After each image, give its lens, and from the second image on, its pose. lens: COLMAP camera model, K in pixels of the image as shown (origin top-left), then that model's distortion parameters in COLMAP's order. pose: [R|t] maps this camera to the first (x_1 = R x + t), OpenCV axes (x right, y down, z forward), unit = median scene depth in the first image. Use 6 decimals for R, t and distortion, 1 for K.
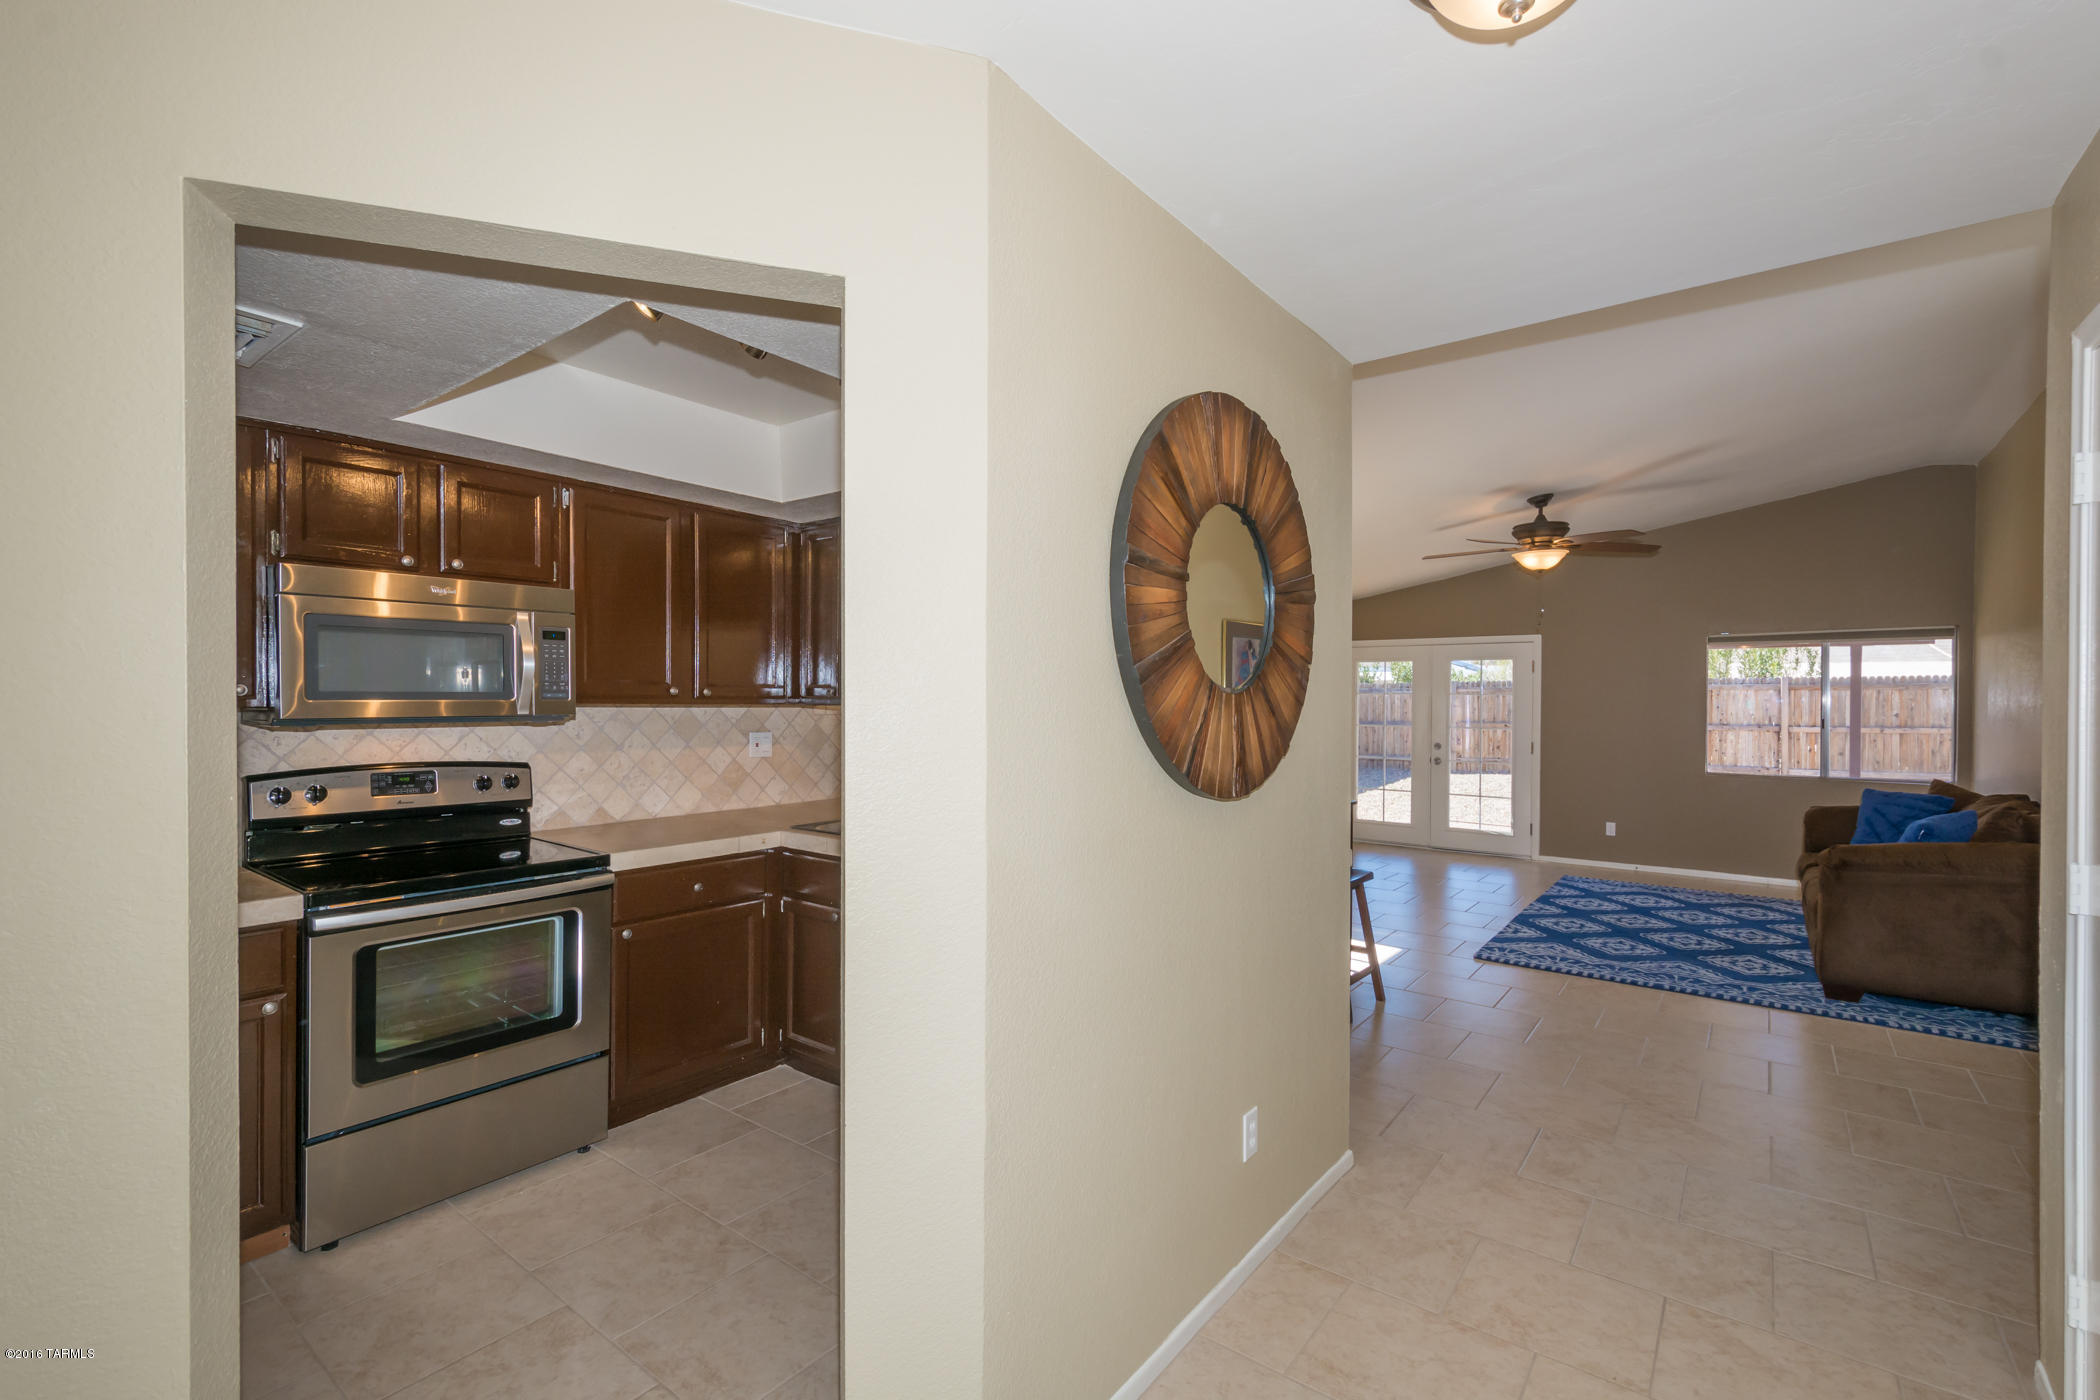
lens RADIAL K [[918.2, 0, 1061.4], [0, 918.2, 706.6], [0, 0, 1]] dist [0.014915, -0.000471]
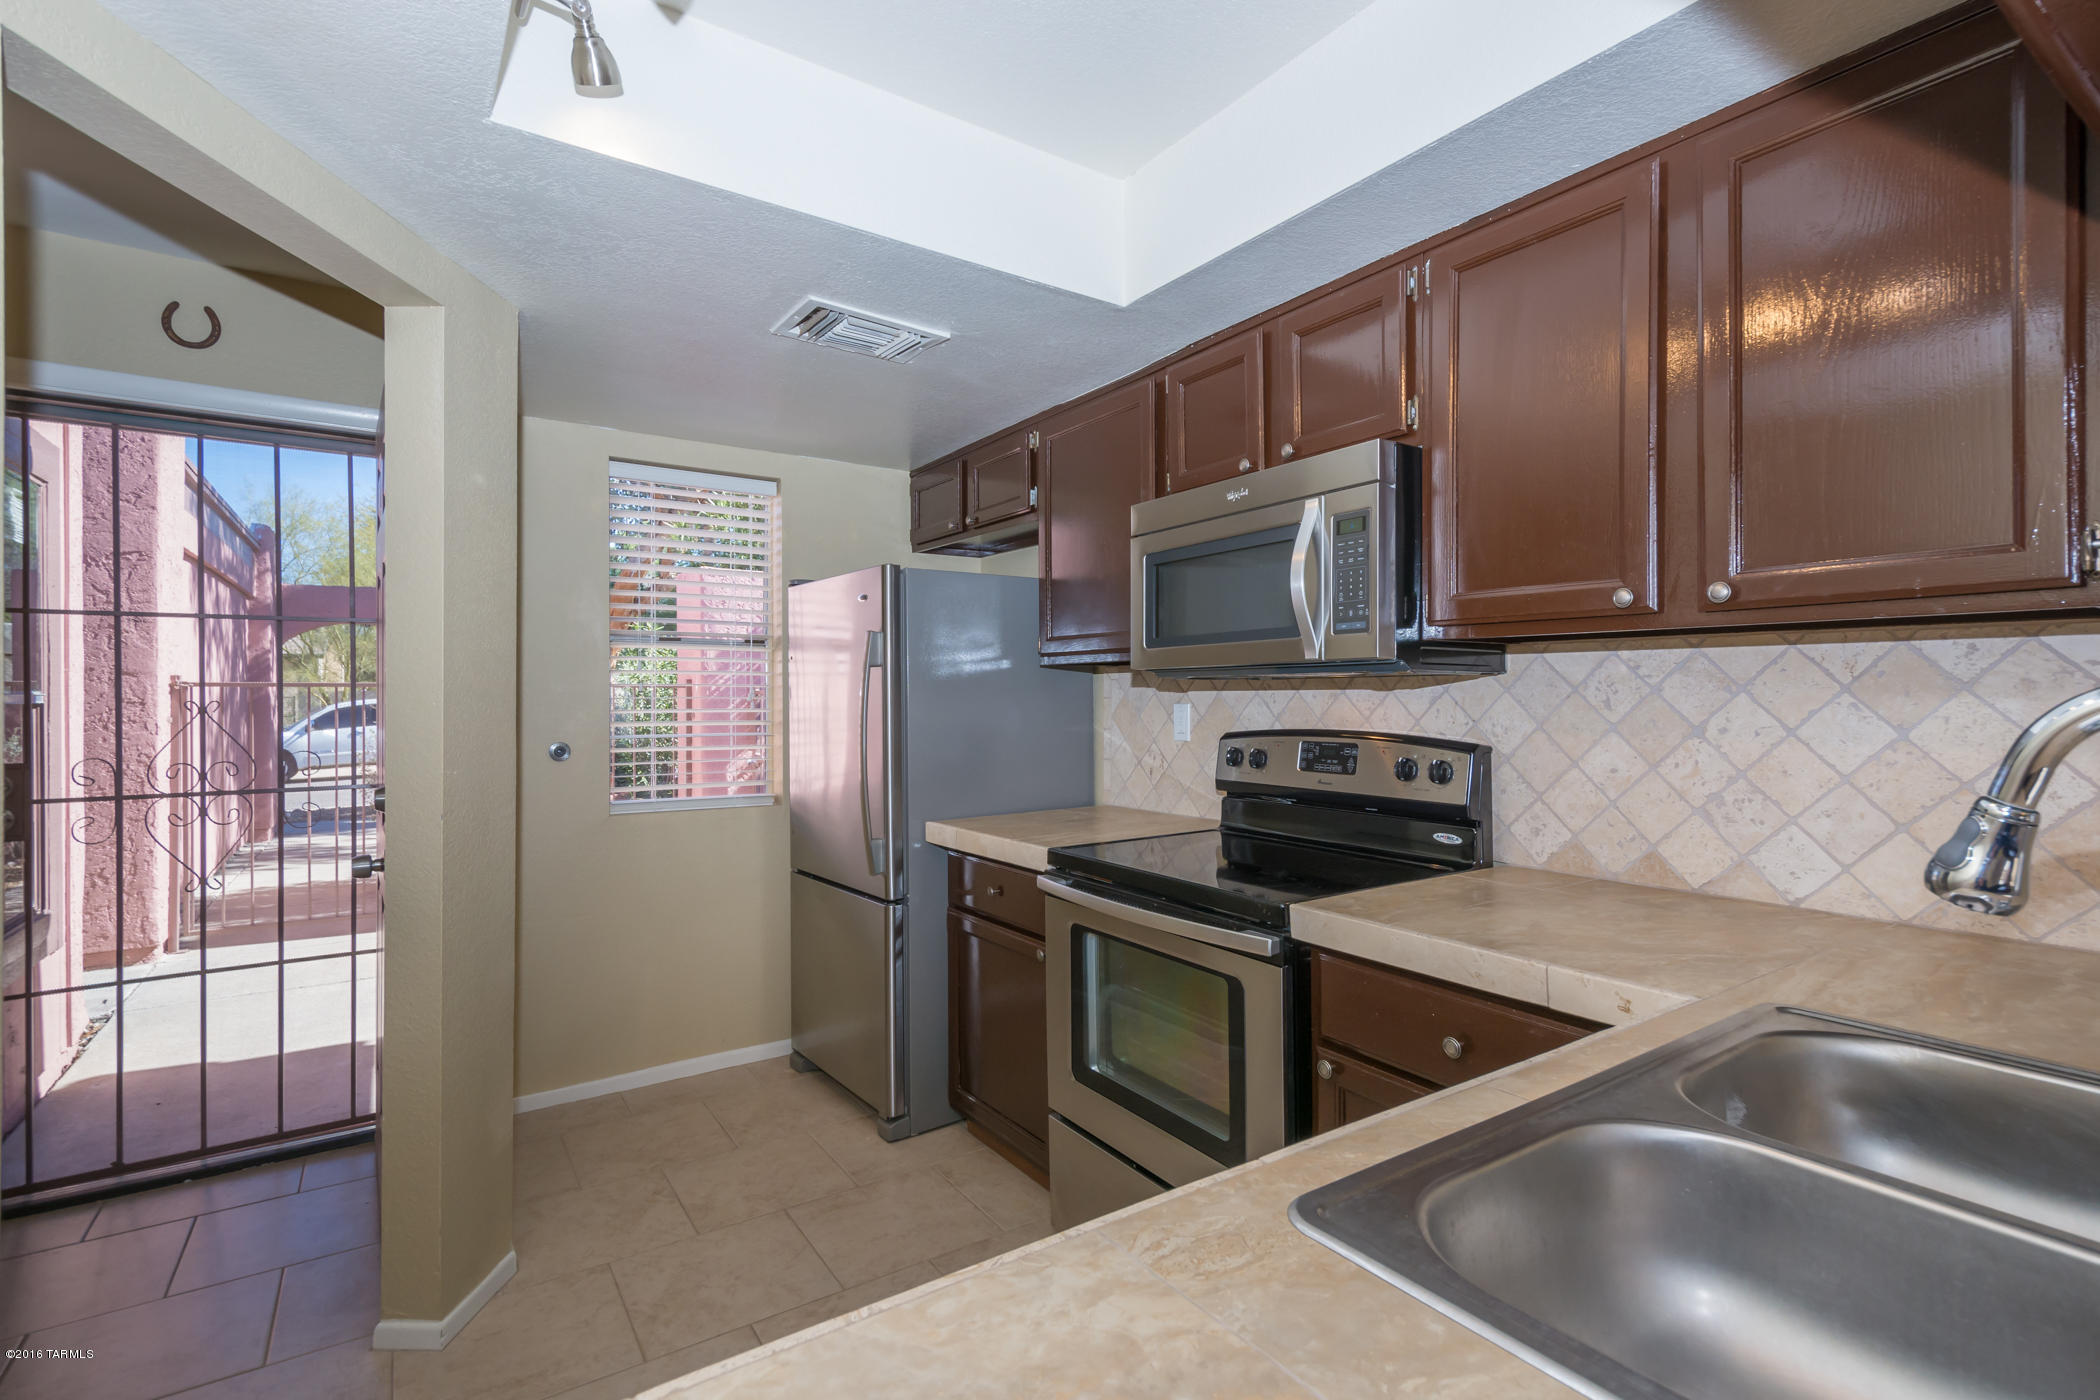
lens RADIAL K [[976.7, 0, 1055.9], [0, 976.7, 687.8], [0, 0, 1]] dist [0.016586, -0.000054]
pose [[-0.322512, -0.012284, -0.946486, 0.094073], [-0.006696, 0.999920, -0.010696, 0.030361], [0.946542, 0.002888, -0.322569, 0.868979]]
